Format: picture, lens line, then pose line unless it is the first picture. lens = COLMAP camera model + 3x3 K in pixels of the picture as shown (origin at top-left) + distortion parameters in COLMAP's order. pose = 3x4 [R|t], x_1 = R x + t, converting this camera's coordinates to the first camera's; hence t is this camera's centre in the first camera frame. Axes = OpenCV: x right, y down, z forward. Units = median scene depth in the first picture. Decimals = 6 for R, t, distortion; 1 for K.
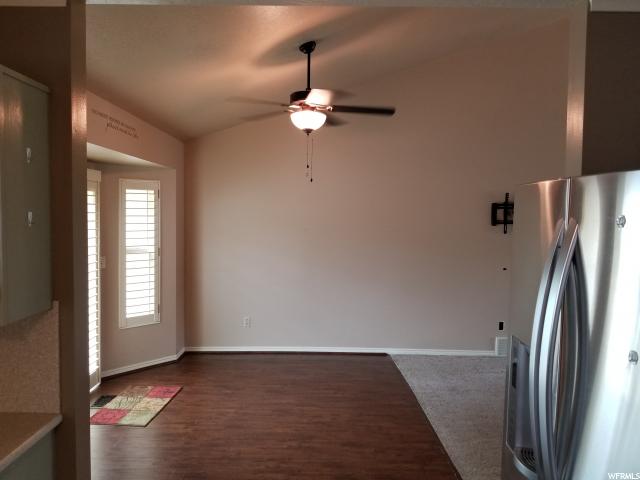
lens RADIAL K [[495.0, 0, 309.2], [0, 495.0, 242.4], [0, 0, 1]] dist [0.085165, -0.142434]
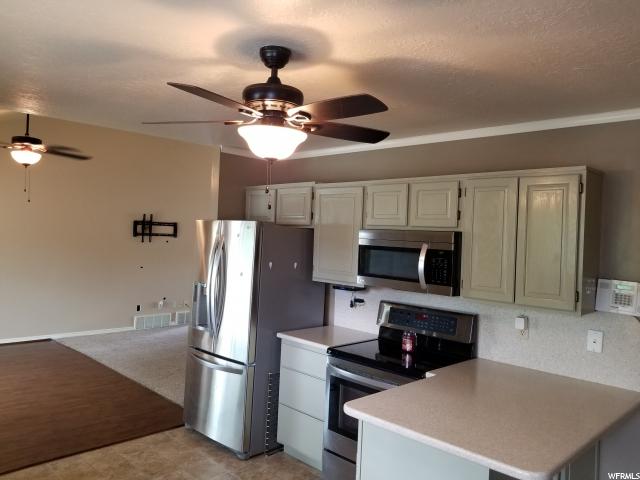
lens RADIAL K [[498.9, 0, 297.2], [0, 498.9, 236.4], [0, 0, 1]] dist [0.080935, -0.148734]
pose [[0.725595, 0.019845, 0.687835, -0.384904], [0.001643, 0.999531, -0.030571, 0.014189], [-0.688120, 0.023312, 0.725223, -0.480929]]
